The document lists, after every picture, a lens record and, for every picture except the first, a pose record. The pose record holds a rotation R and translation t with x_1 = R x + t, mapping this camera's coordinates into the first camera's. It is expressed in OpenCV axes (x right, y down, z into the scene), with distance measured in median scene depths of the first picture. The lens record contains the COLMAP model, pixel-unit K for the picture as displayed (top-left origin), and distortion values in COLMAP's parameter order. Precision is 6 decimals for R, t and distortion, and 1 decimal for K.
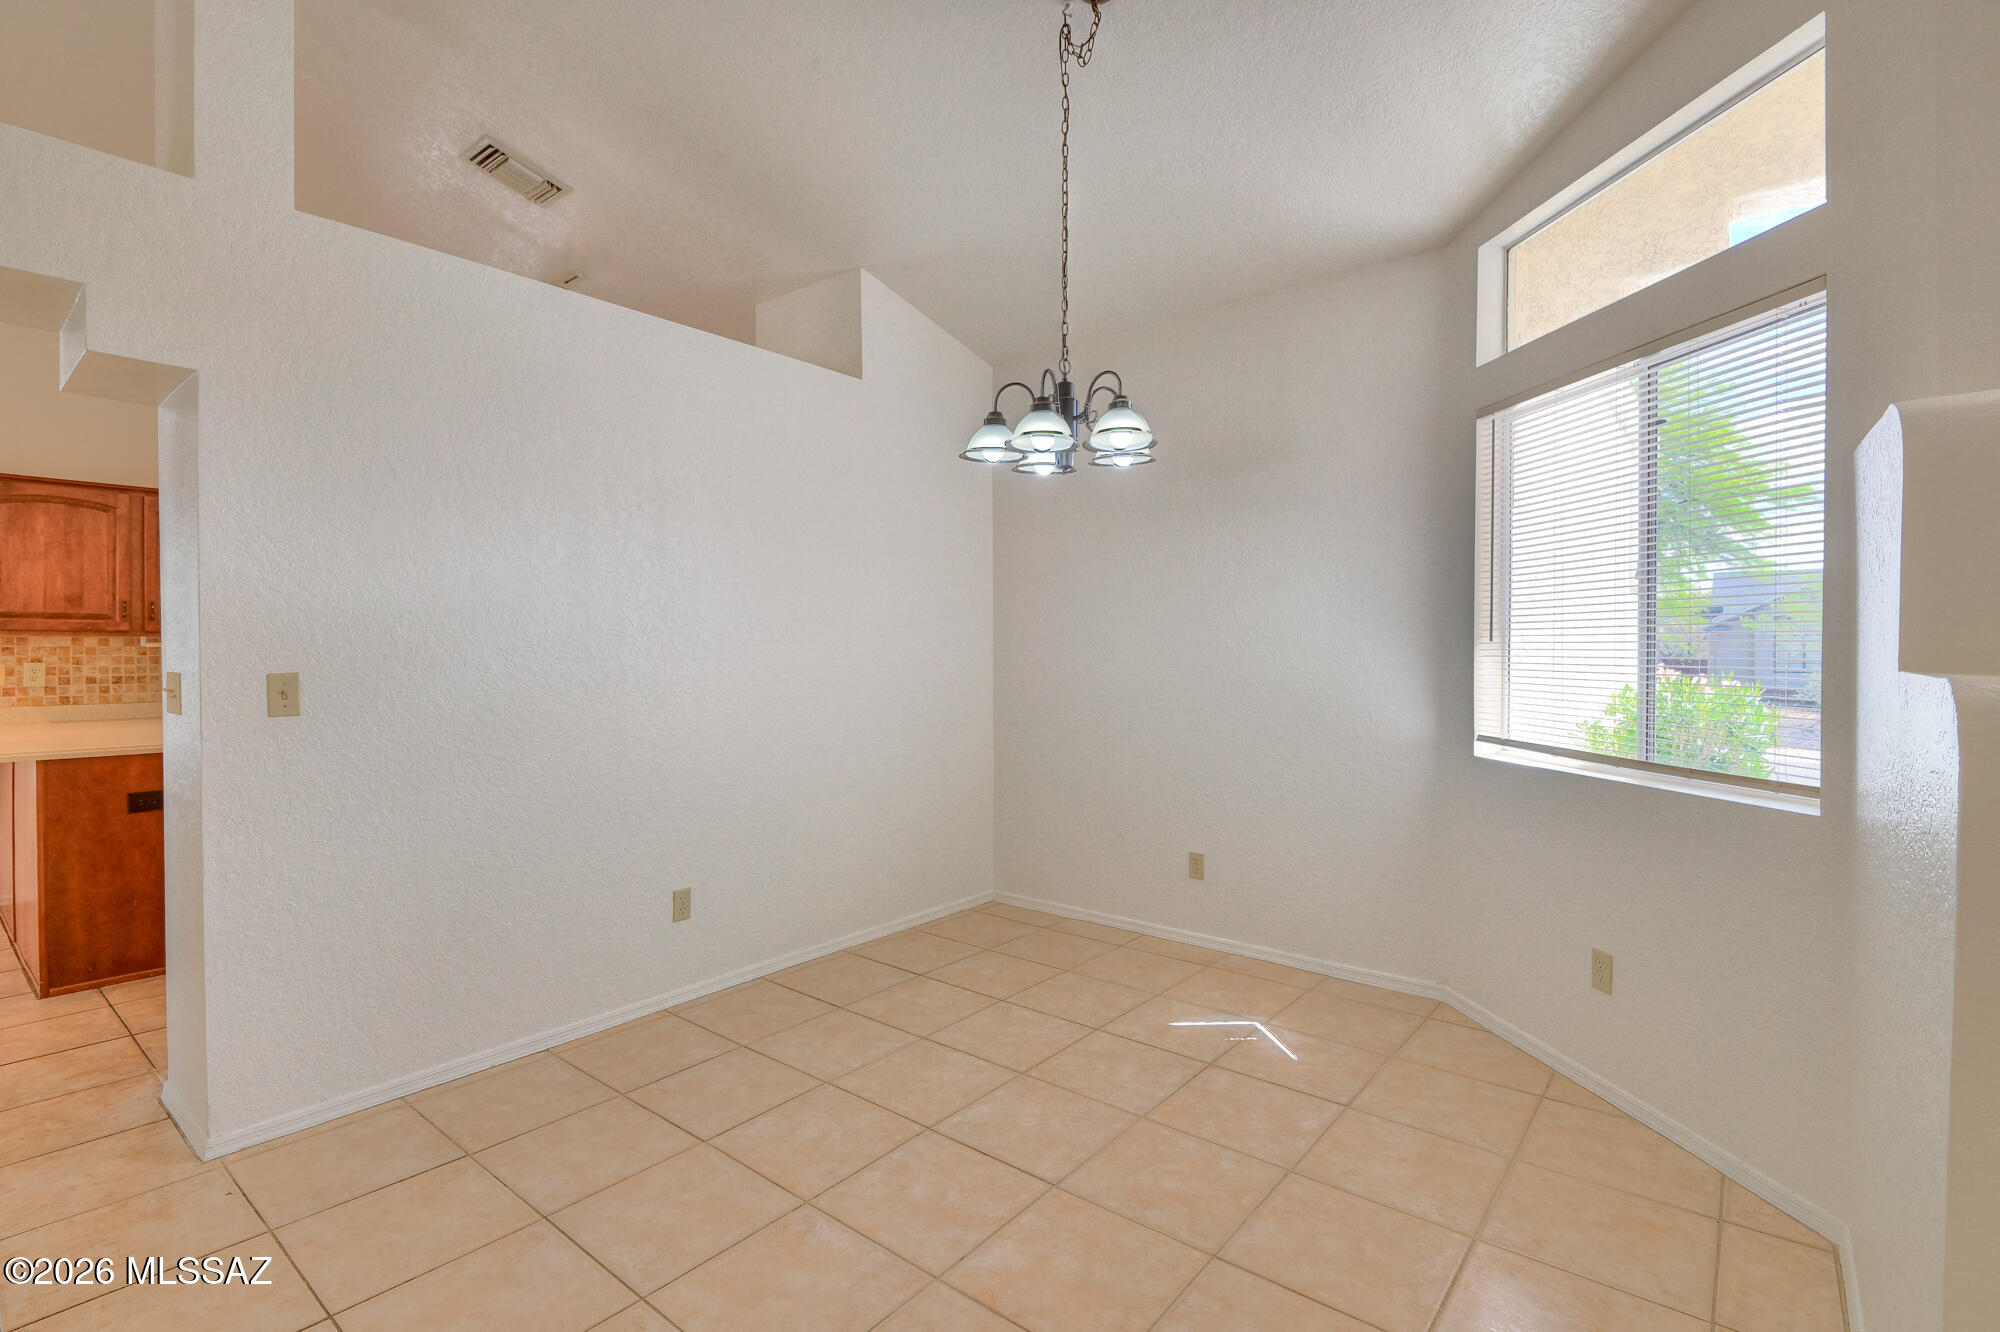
lens RADIAL K [[930.1, 0, 993.4], [0, 930.1, 658.8], [0, 0, 1]] dist [0.015781, -0.010375]
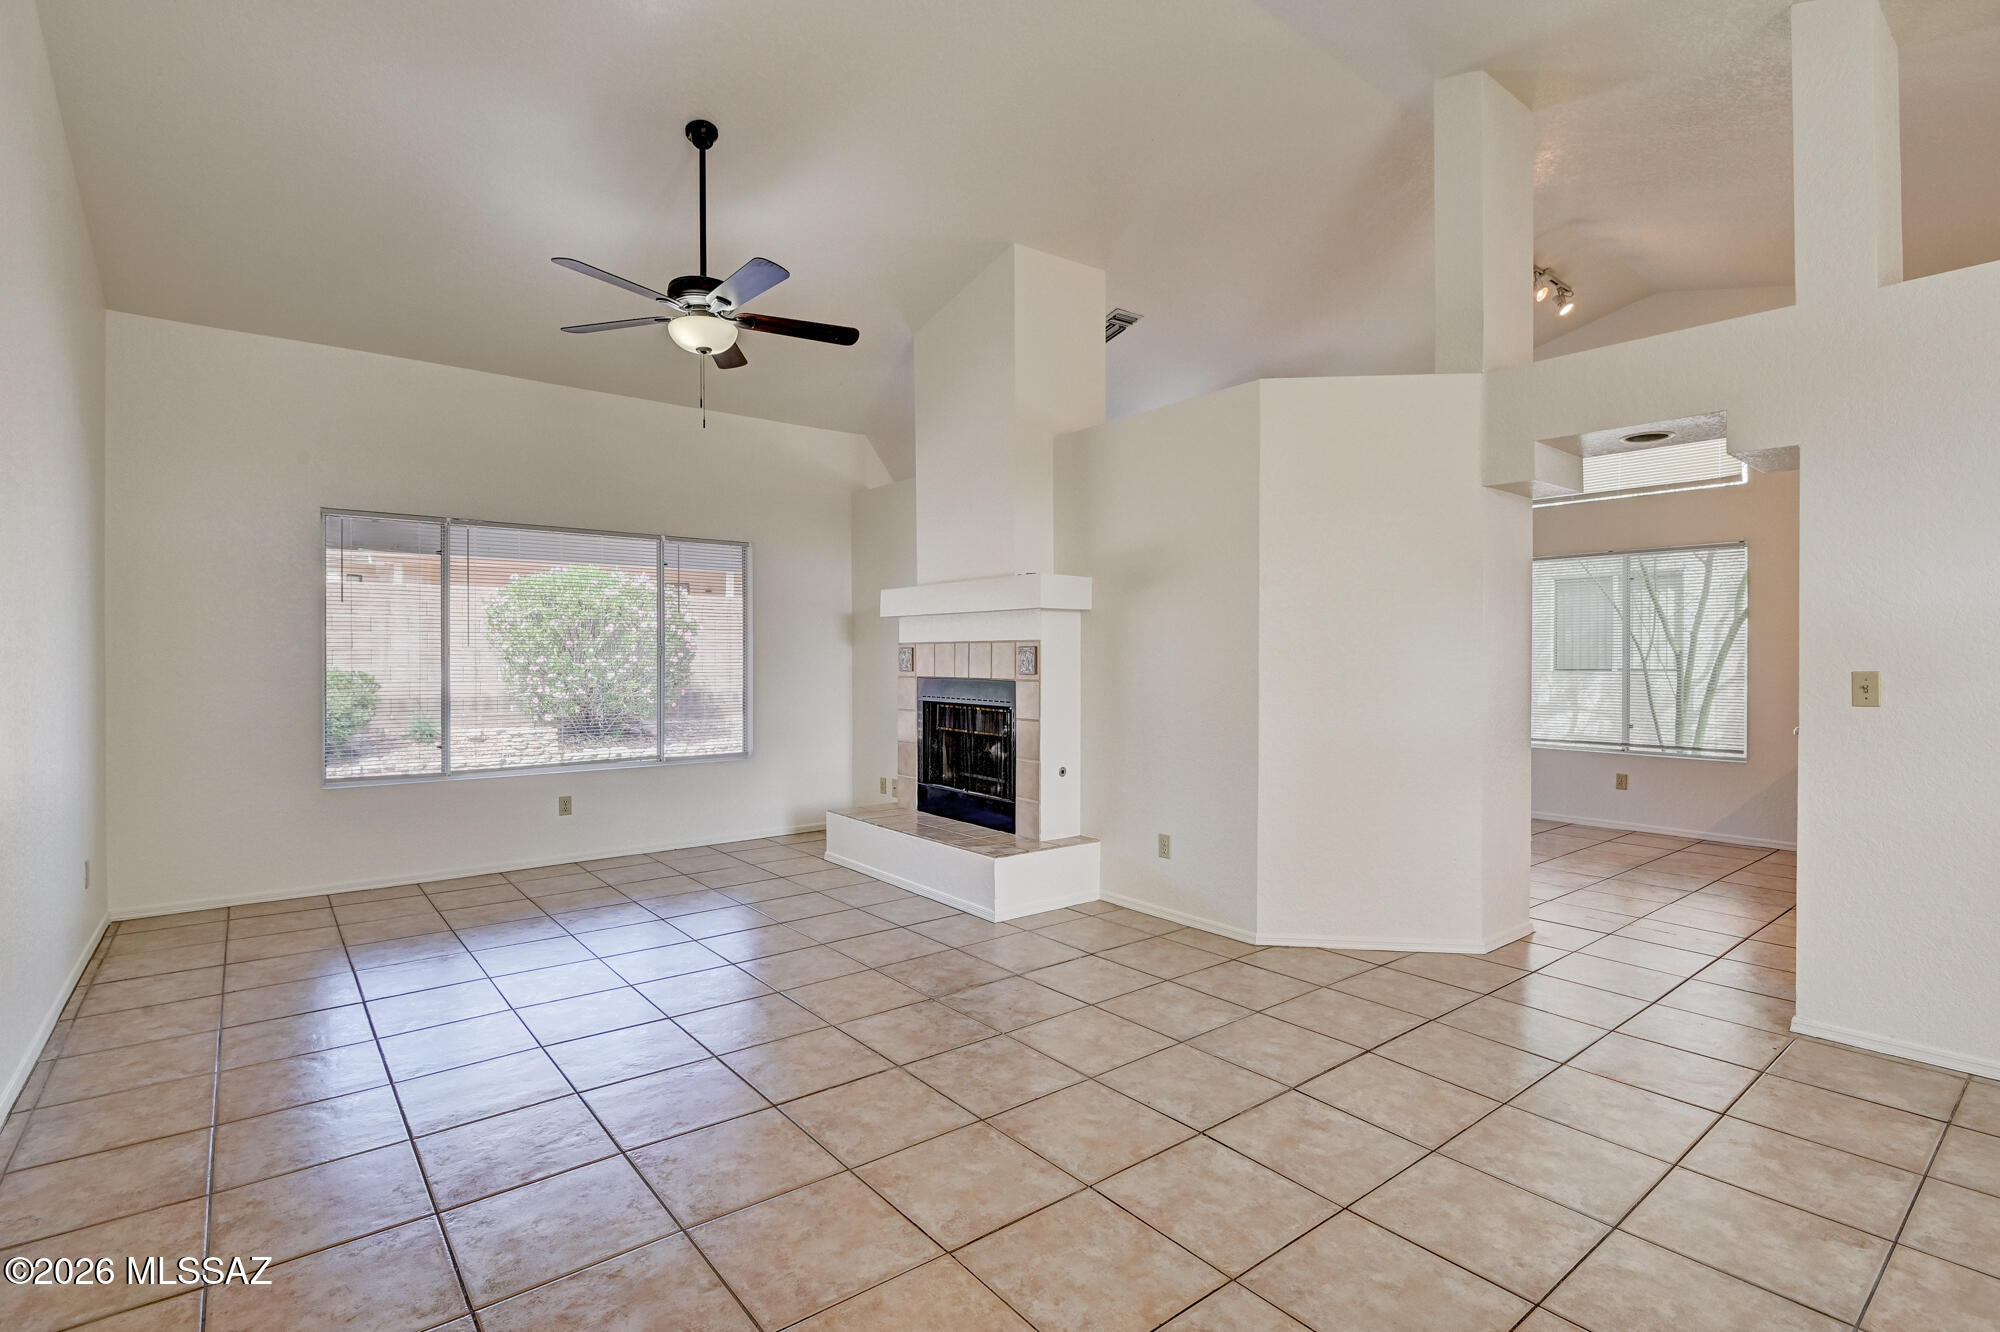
lens RADIAL K [[930.1, 0, 983.8], [0, 930.1, 652.7], [0, 0, 1]] dist [0.015781, -0.010375]
pose [[-0.224943, -0.000797, -0.974372, 0.614273], [-0.011082, 0.999937, 0.001741, 0.000499], [0.974309, 0.011189, -0.224938, 0.127732]]
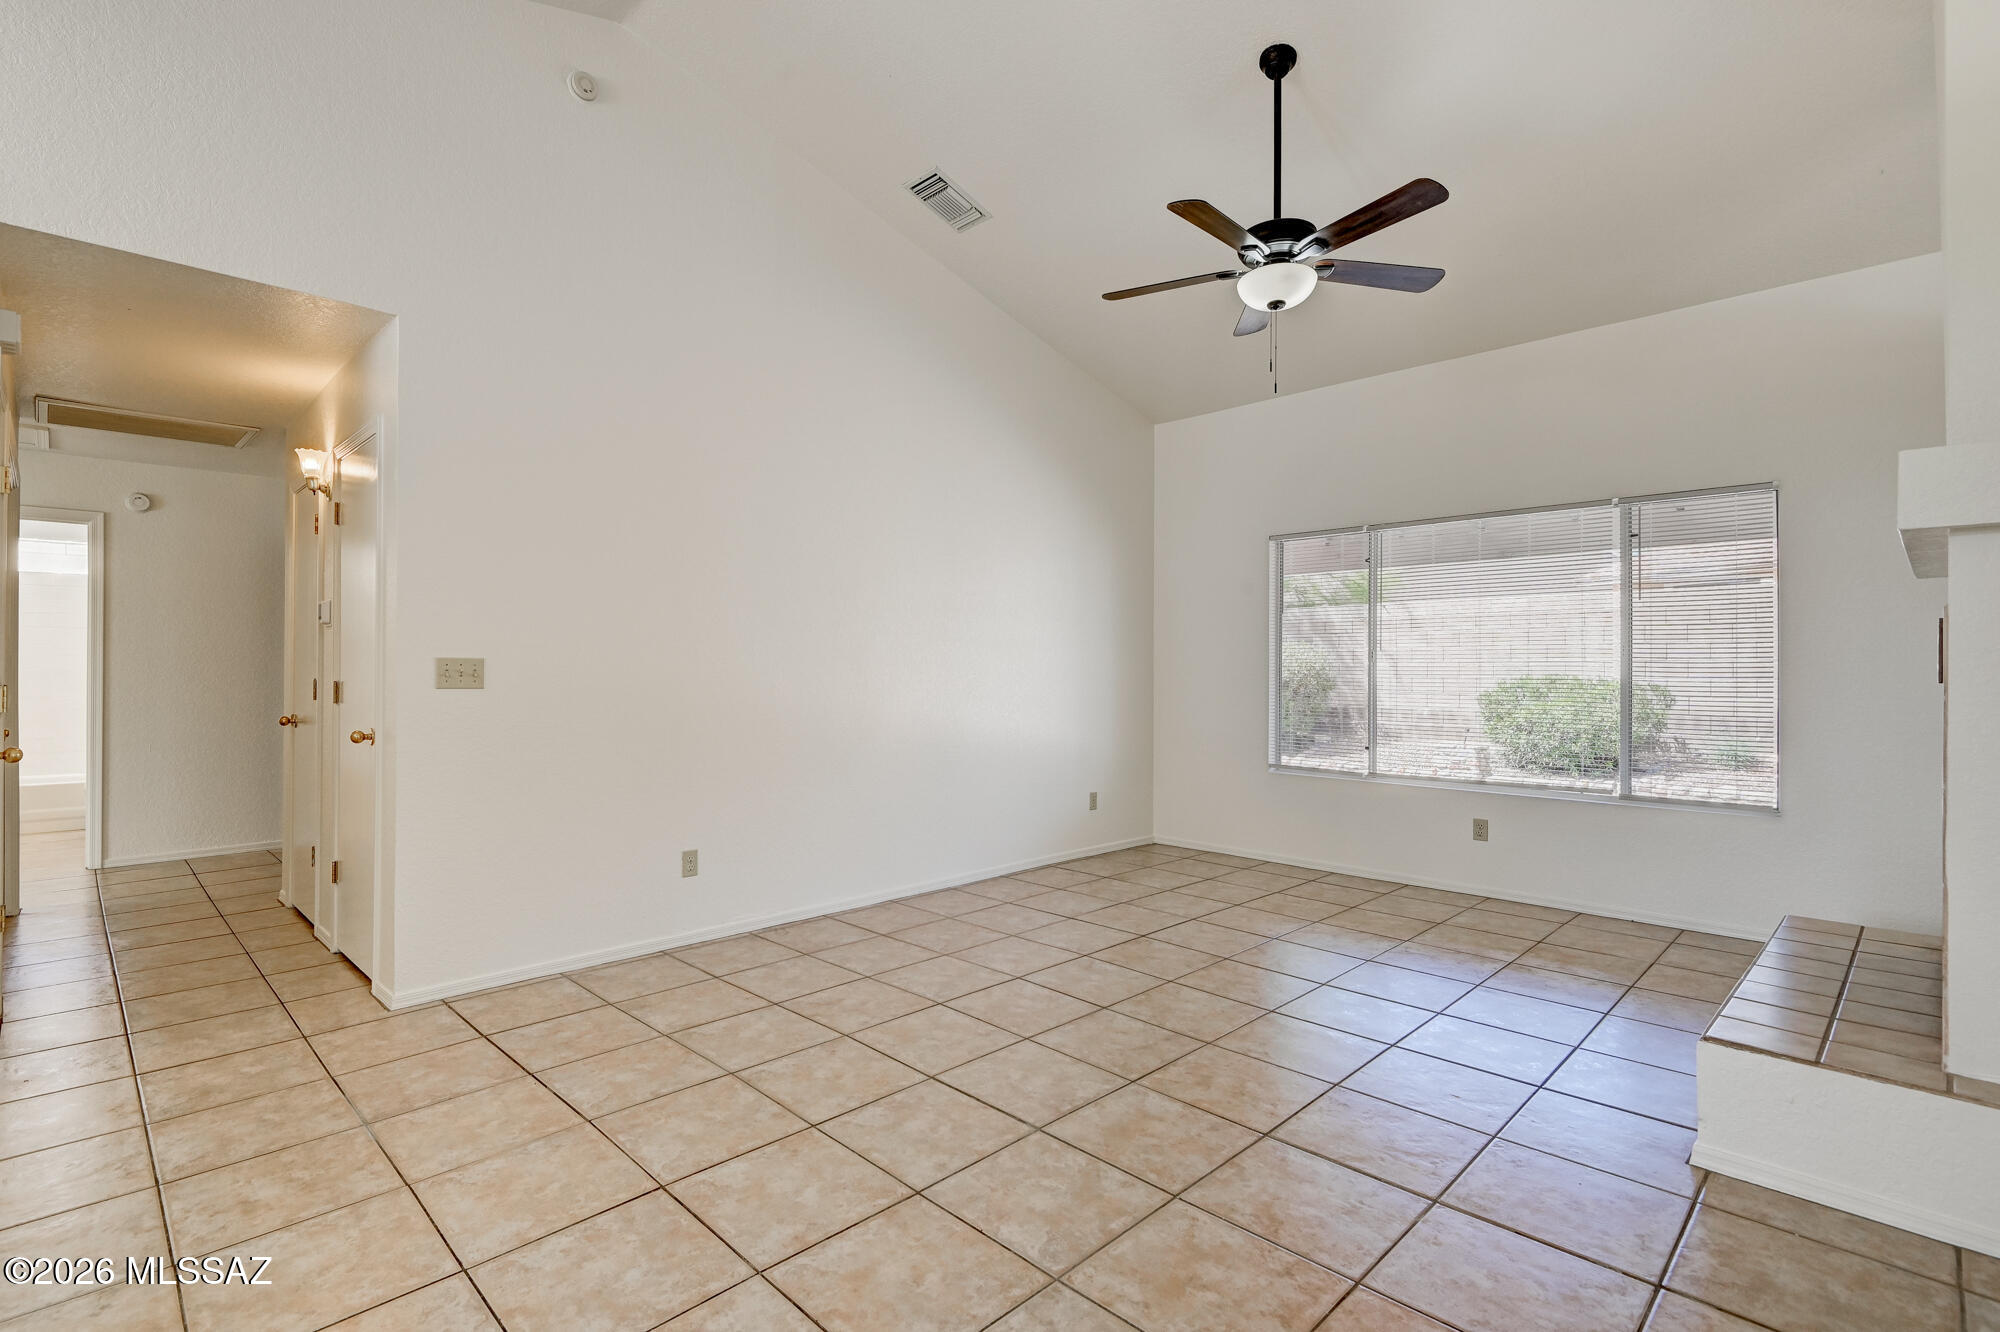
lens RADIAL K [[930.1, 0, 968.6], [0, 930.1, 667.2], [0, 0, 1]] dist [0.015781, -0.010375]
pose [[-0.993727, -0.003512, 0.111777, -0.400604], [-0.002749, 0.999972, 0.006976, 0.026015], [-0.111799, 0.006625, -0.993709, 0.674116]]
